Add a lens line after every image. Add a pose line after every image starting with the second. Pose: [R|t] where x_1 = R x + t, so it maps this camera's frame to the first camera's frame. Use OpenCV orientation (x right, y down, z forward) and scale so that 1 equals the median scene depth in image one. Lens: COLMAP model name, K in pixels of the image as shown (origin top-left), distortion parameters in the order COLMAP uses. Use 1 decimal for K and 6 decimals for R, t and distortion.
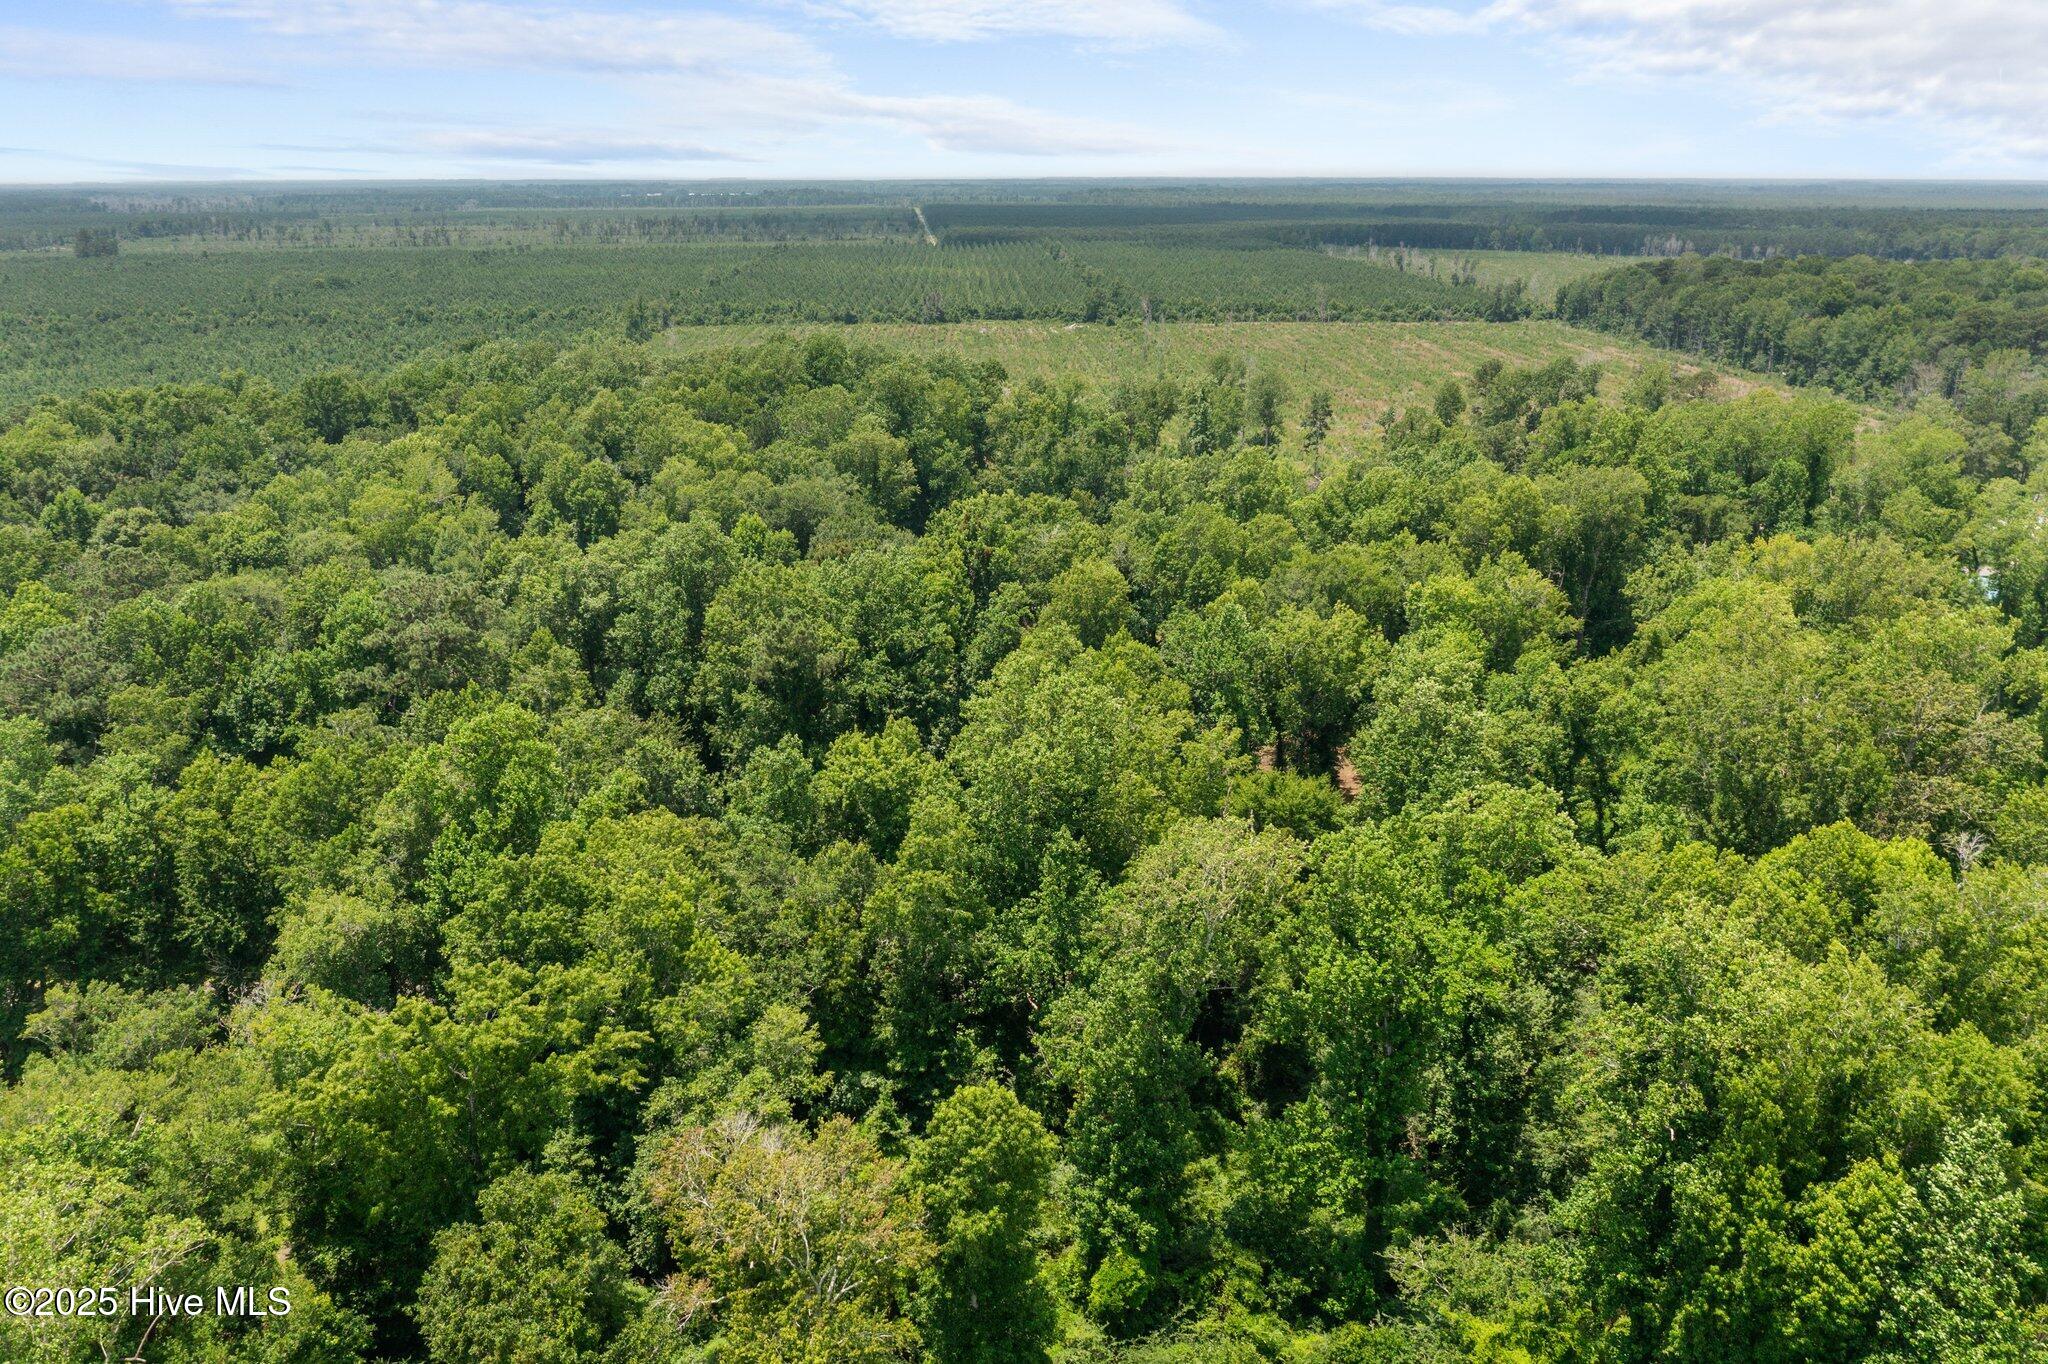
lens RADIAL K [[1545.2, 0, 1025.4], [0, 1545.2, 682.0], [0, 0, 1]] dist [-0.029766, 0.000782]
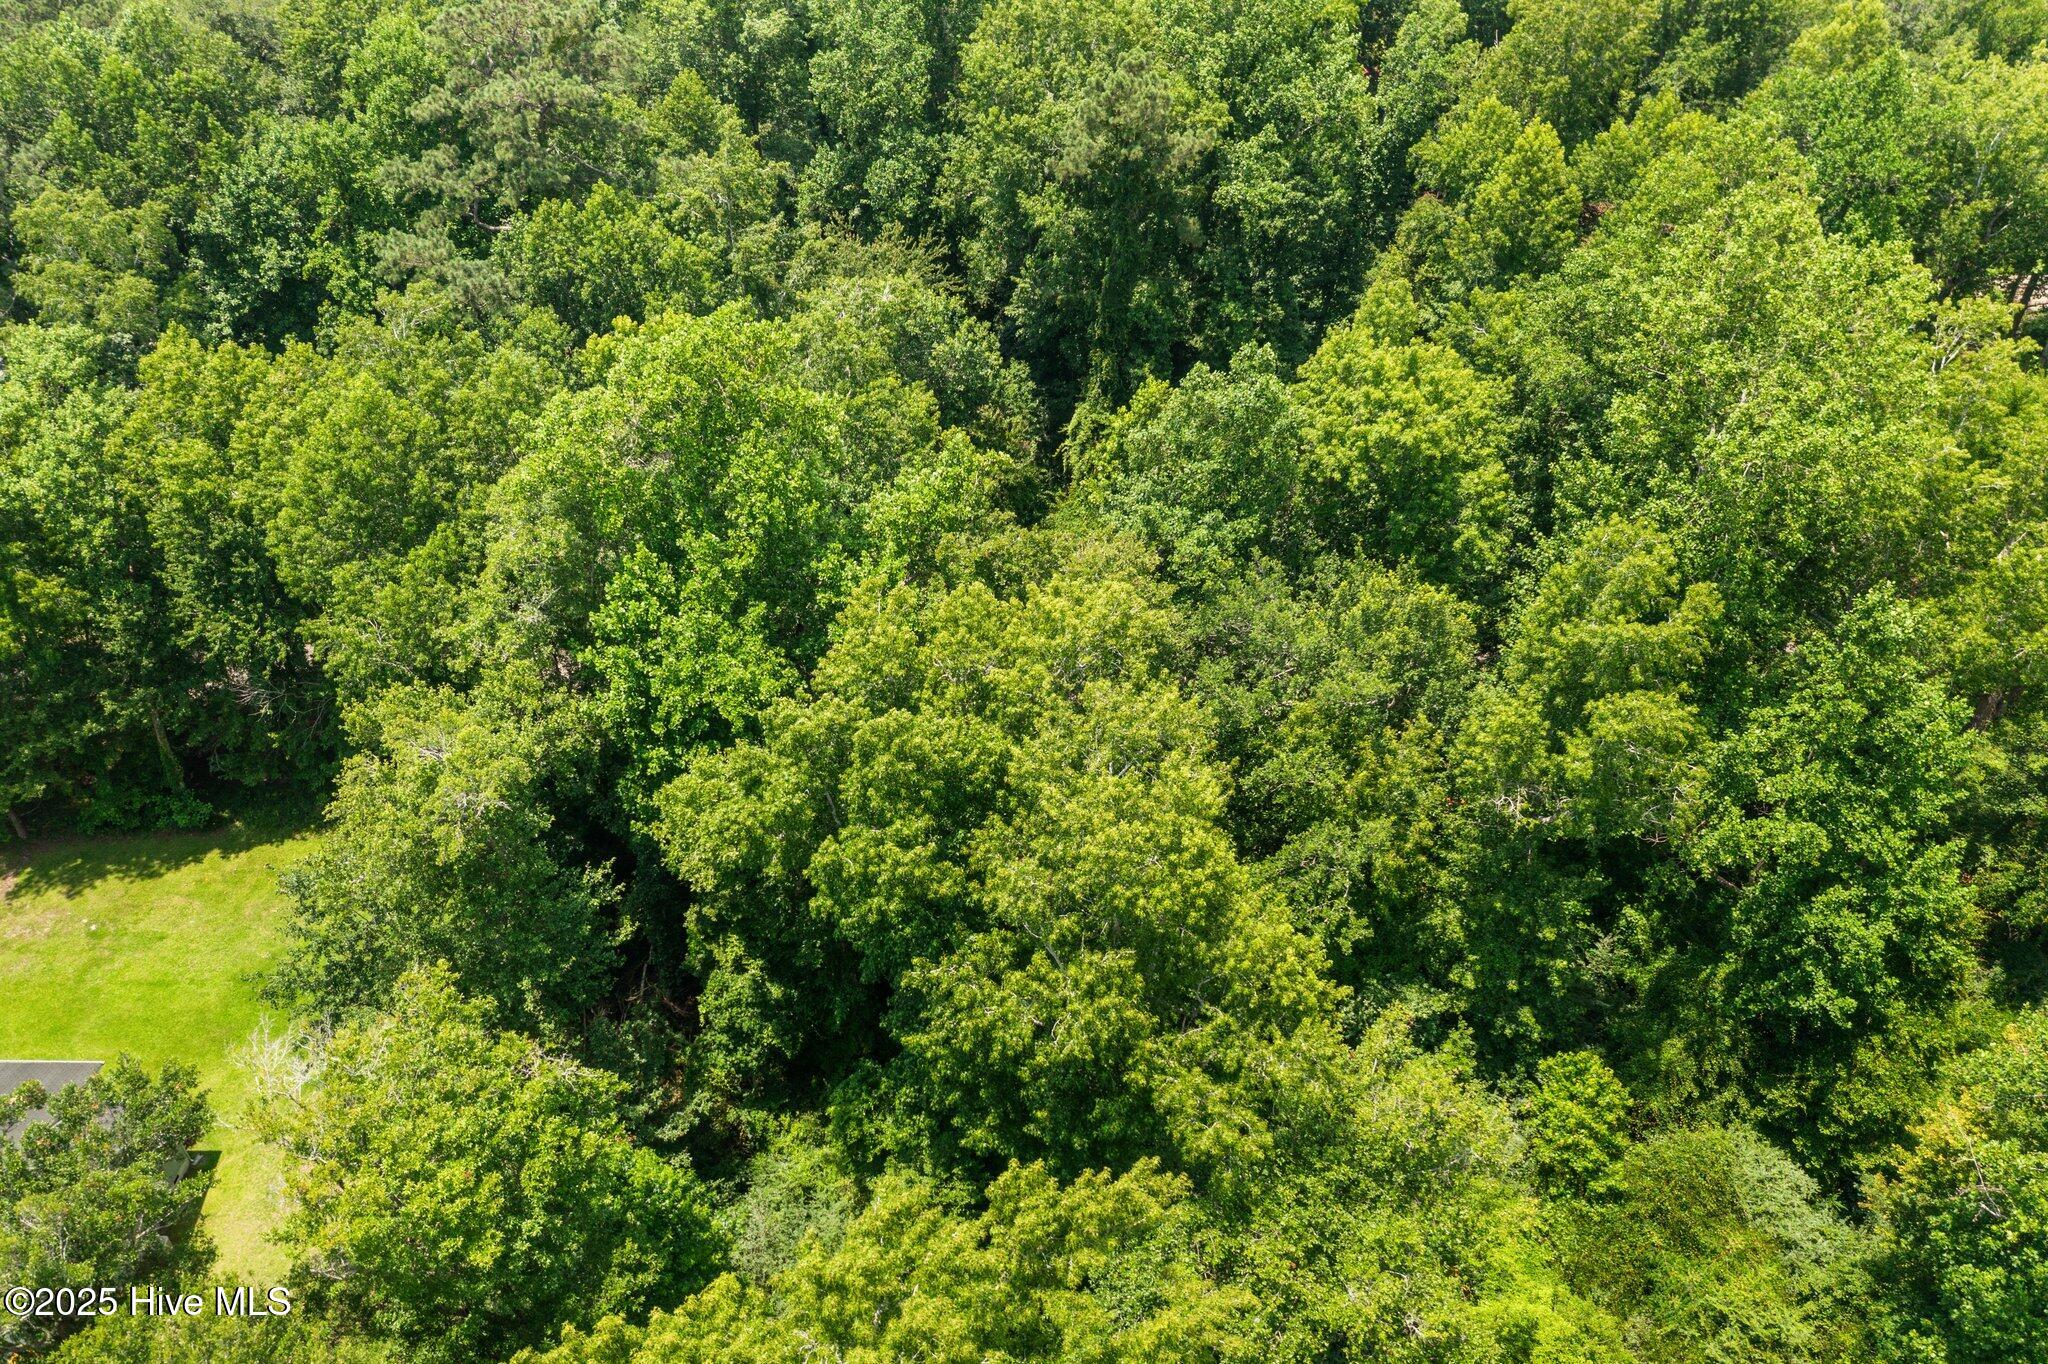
lens RADIAL K [[1609.1, 0, 1020.3], [0, 1609.1, 688.3], [0, 0, 1]] dist [-0.013214, 0.005213]
pose [[0.997881, 0.026839, -0.059271, -0.150223], [-0.004079, 0.934971, 0.354702, -0.037411], [0.064936, -0.353709, 0.933099, 0.347974]]
